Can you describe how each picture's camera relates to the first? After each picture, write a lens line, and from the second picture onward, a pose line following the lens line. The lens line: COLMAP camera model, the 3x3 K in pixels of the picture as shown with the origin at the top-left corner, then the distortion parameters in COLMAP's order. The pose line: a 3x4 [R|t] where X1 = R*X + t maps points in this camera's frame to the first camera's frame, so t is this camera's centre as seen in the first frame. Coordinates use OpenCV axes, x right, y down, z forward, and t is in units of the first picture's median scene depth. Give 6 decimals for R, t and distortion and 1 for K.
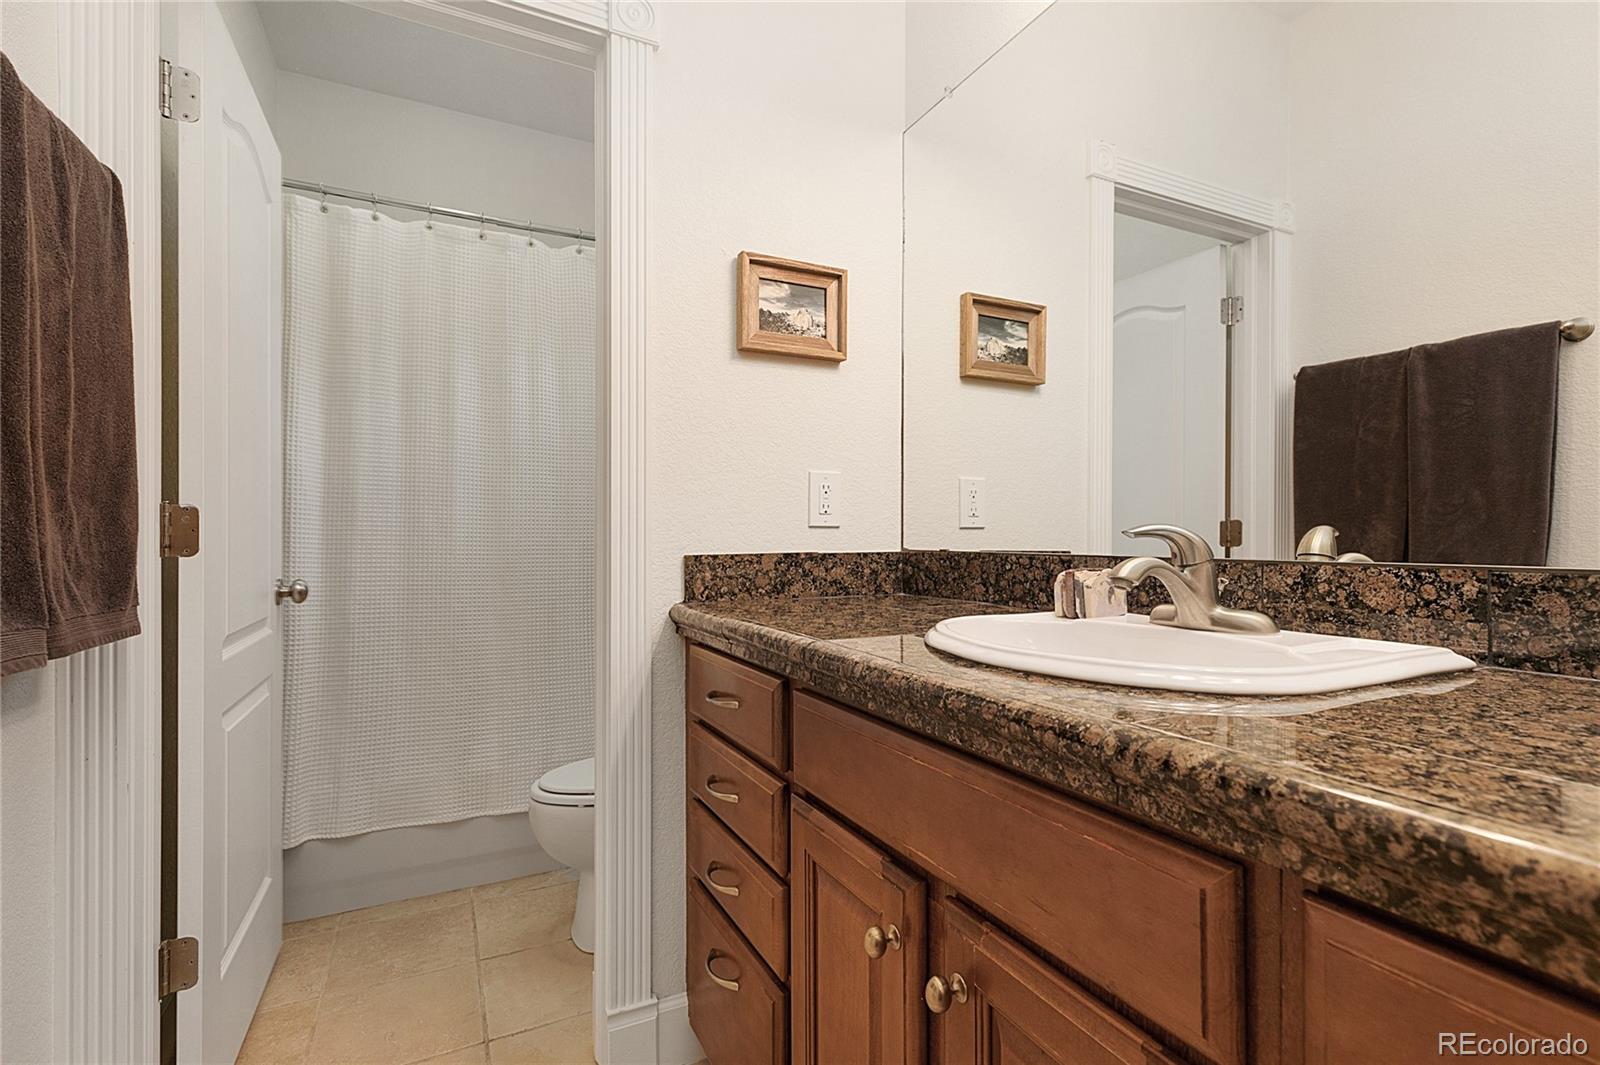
lens RADIAL K [[749.4, 0, 802.3], [0, 749.4, 535.7], [0, 0, 1]] dist [-0.000785, -0.000026]
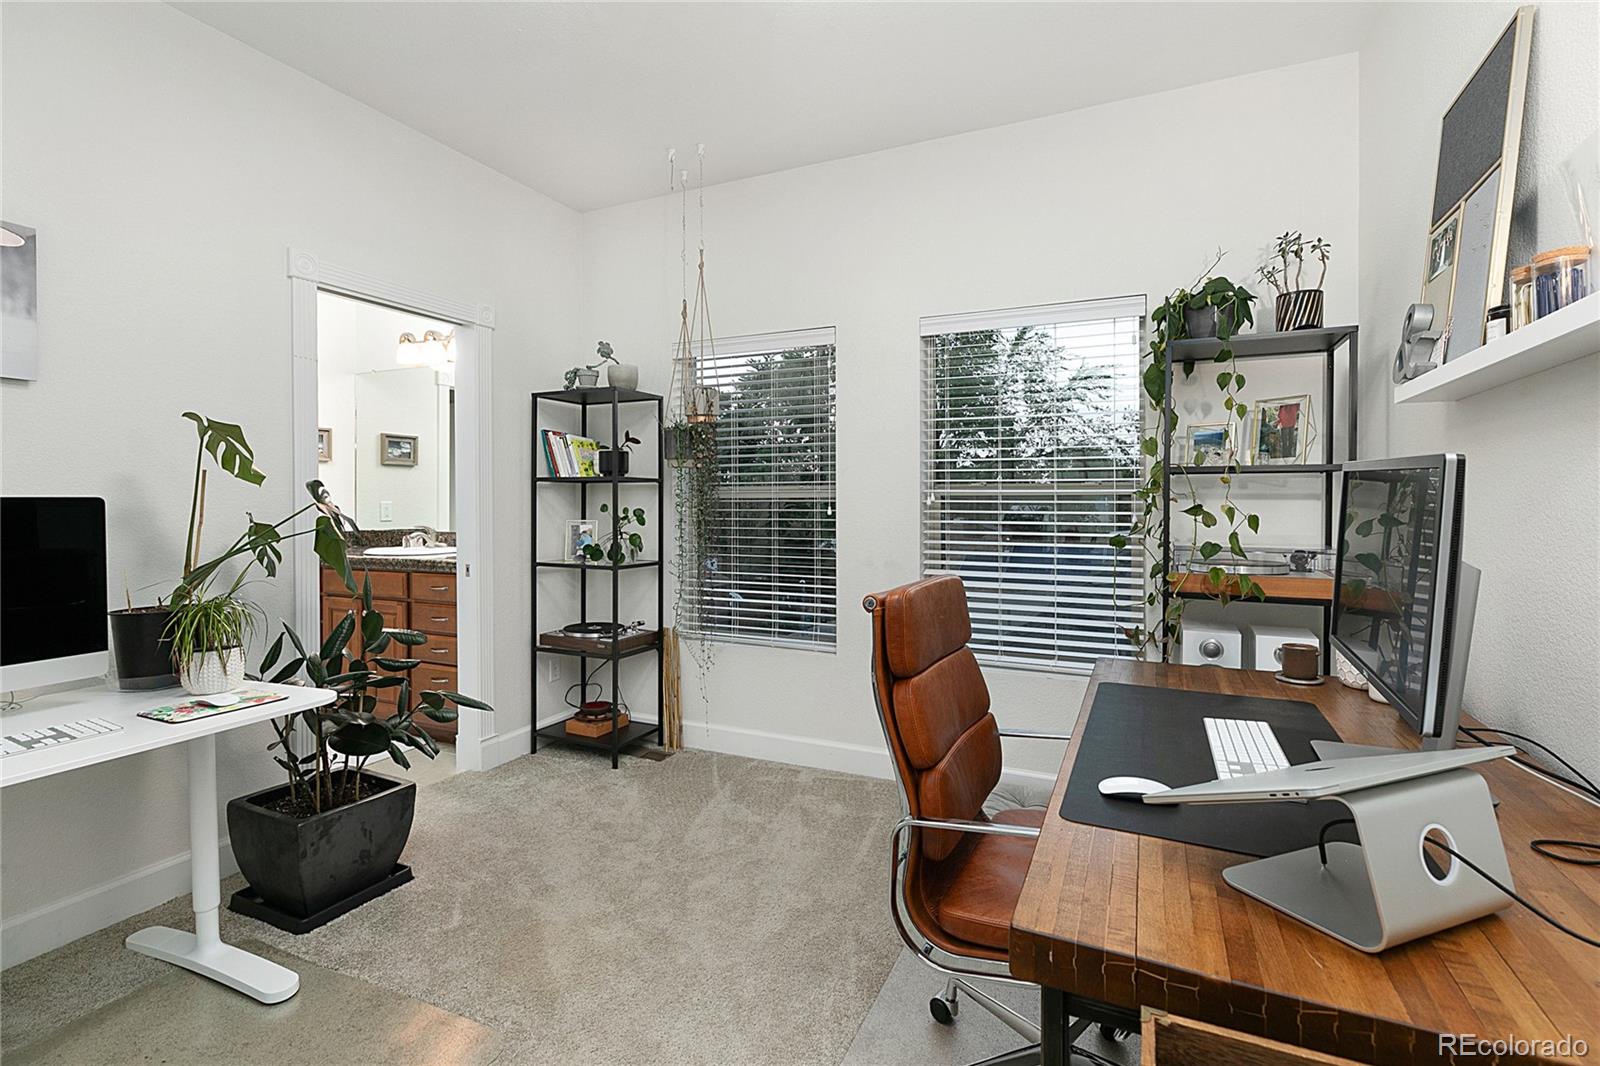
lens RADIAL K [[749.4, 0, 803.3], [0, 749.4, 528.8], [0, 0, 1]] dist [-0.000785, -0.000026]
pose [[0.777152, -0.005928, 0.629285, -0.290175], [-0.005853, 0.999844, 0.016647, -0.038523], [-0.629286, -0.016621, 0.776996, -1.974091]]
